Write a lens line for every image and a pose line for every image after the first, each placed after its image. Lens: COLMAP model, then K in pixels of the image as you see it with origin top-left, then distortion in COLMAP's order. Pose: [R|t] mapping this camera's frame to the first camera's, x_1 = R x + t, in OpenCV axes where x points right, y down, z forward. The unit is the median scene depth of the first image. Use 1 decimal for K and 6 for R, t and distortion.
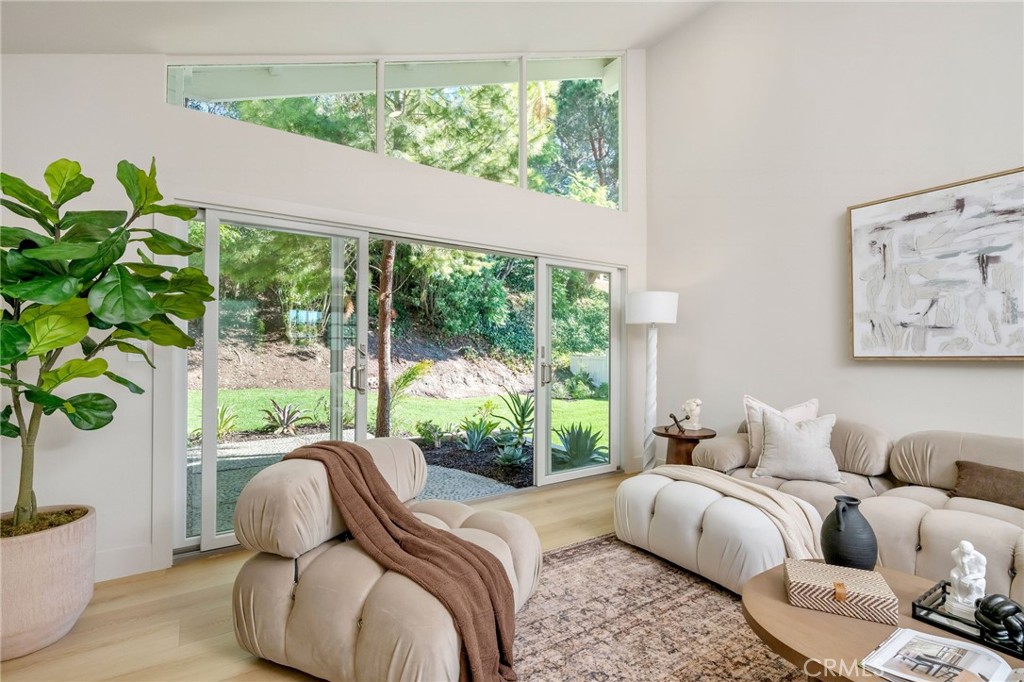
lens RADIAL K [[478.2, 0, 521.5], [0, 478.2, 342.8], [0, 0, 1]] dist [0.004878, 0.000086]
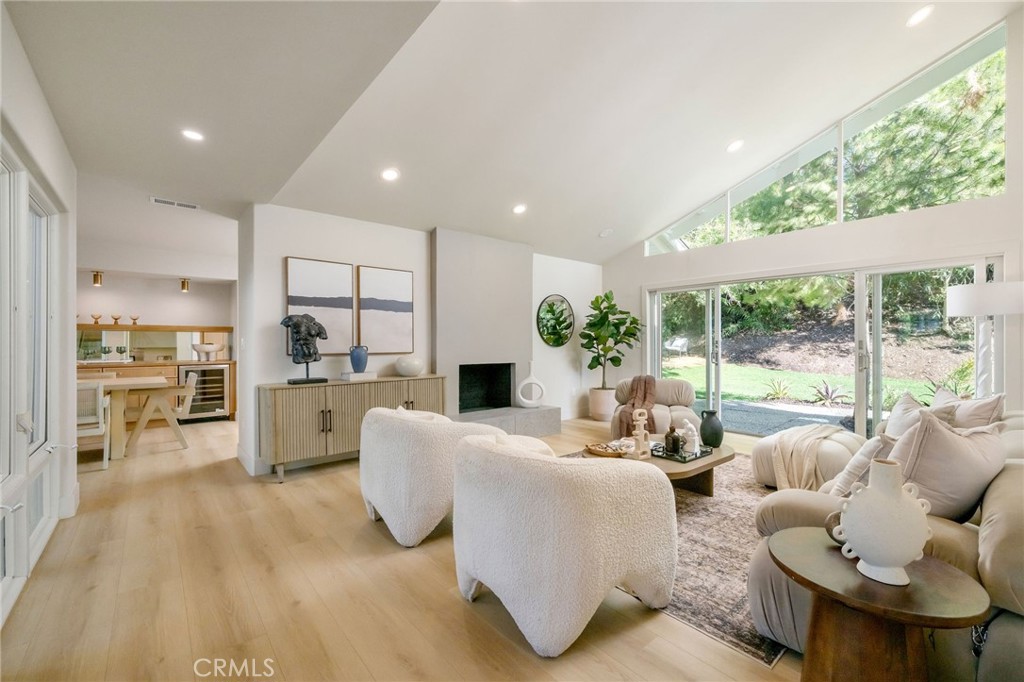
lens RADIAL K [[430.6, 0, 508.3], [0, 430.6, 342.7], [0, 0, 1]] dist [0.003100, 0.000433]
pose [[0.104768, -0.003474, -0.994491, 2.014331], [0.013729, 0.999904, -0.002046, 0.005666], [0.994402, -0.013439, 0.104806, -0.089958]]
